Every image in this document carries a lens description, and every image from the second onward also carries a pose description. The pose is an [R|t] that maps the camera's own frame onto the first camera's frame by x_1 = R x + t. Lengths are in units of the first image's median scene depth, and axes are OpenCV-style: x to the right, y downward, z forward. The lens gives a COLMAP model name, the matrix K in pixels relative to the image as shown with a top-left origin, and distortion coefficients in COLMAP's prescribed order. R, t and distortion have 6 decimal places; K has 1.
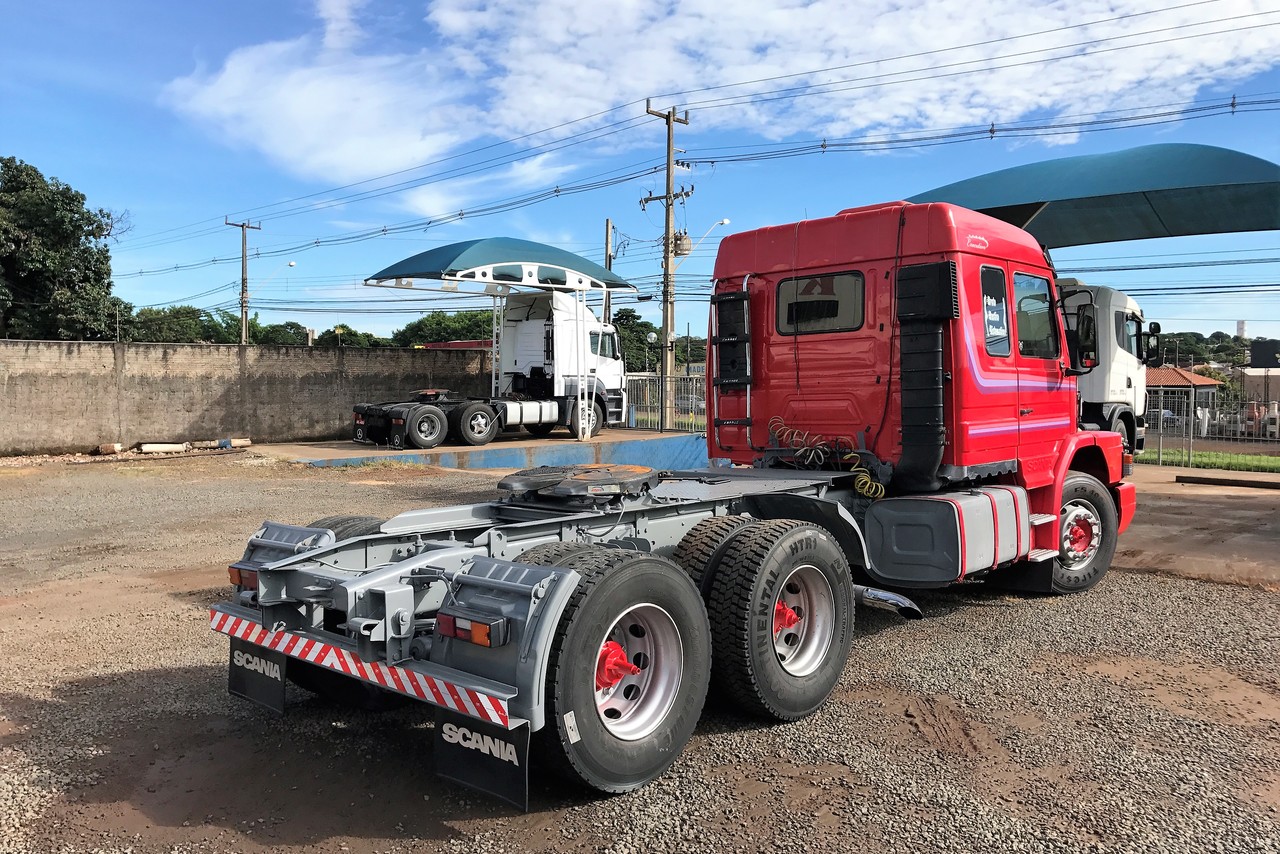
lens RADIAL K [[1136.3, 0, 639.2], [0, 1136.3, 425.9], [0, 0, 1]] dist [0.048032, 0.007495]
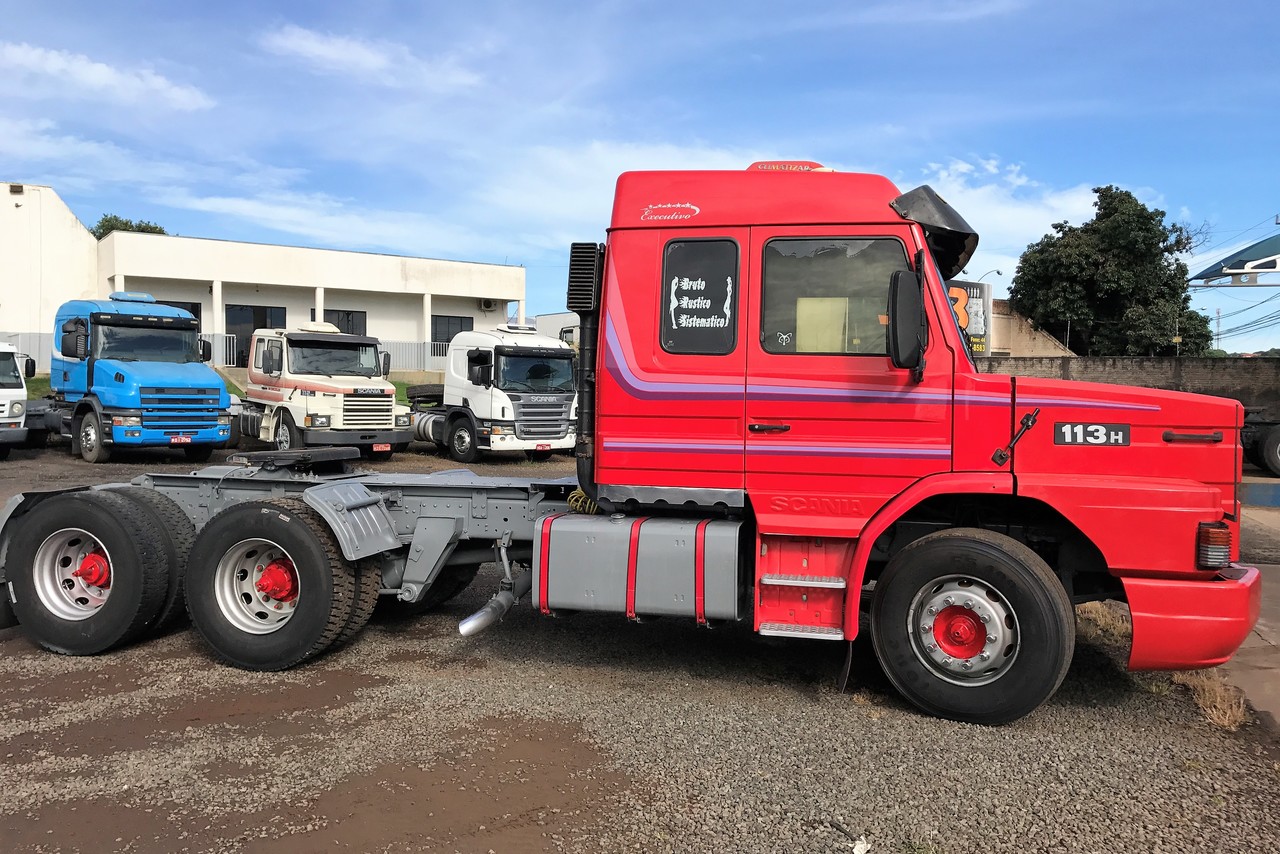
lens RADIAL K [[1136.3, 0, 638.1], [0, 1136.3, 423.9], [0, 0, 1]] dist [0.048032, 0.007495]
pose [[0.484282, 0.038301, -0.874073, 0.190612], [-0.053410, 0.998472, 0.014160, -0.004222], [0.873280, 0.039826, 0.485588, 0.114796]]
